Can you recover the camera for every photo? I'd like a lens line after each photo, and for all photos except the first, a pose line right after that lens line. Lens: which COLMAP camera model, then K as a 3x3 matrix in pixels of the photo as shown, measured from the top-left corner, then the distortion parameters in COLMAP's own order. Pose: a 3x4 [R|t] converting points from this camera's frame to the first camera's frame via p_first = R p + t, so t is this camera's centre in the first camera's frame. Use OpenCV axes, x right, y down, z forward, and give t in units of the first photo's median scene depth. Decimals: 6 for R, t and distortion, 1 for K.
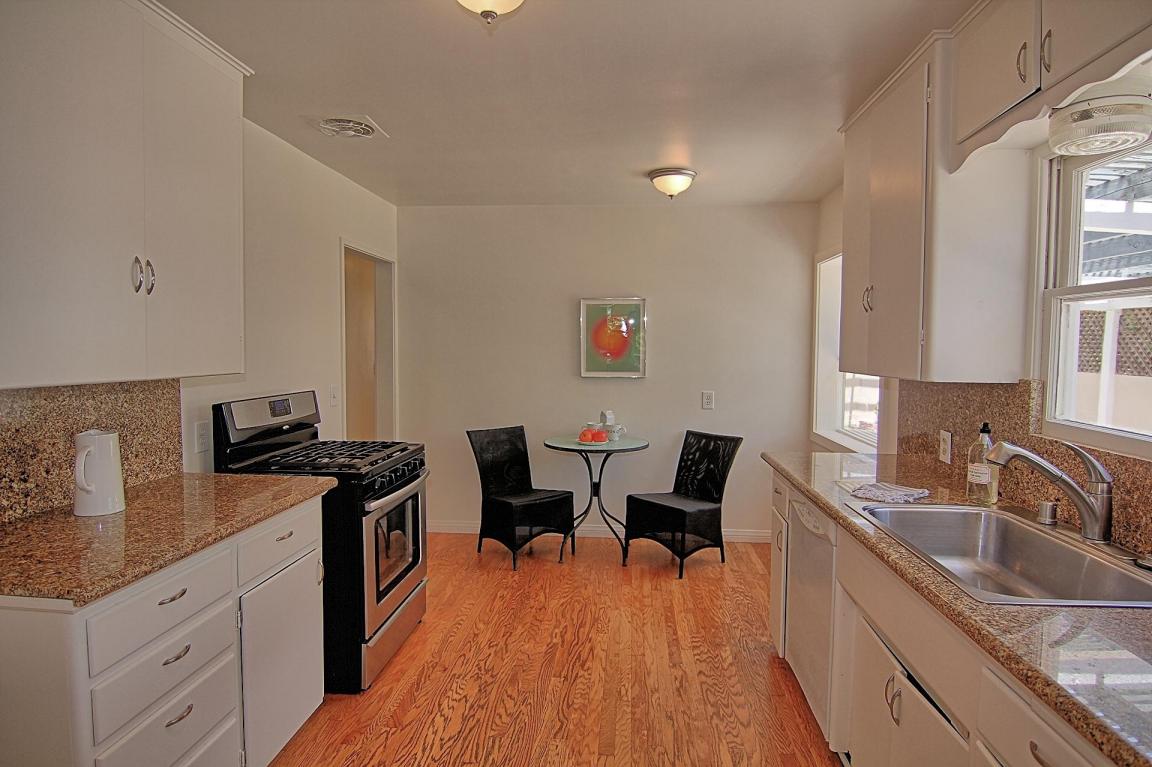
lens RADIAL K [[651.1, 0, 576.0], [0, 651.1, 383.5], [0, 0, 1]] dist [-0.005338, -0.003606]
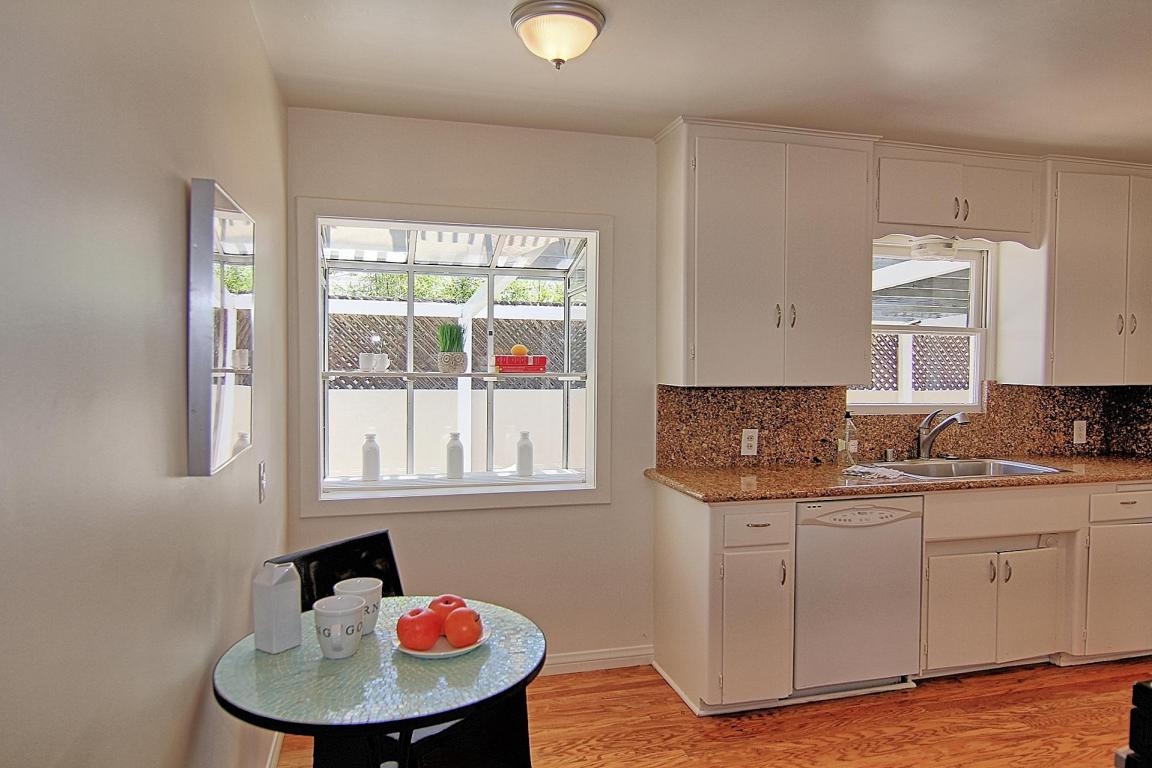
lens RADIAL K [[765.8, 0, 576.0], [0, 765.8, 384.0], [0, 0, 1]] dist [-0.001052, -0.000569]
pose [[-0.359595, -0.036002, 0.932414, -0.716734], [0.046562, 0.997318, 0.056465, -0.119413], [-0.931946, 0.063720, -0.356955, 2.055733]]
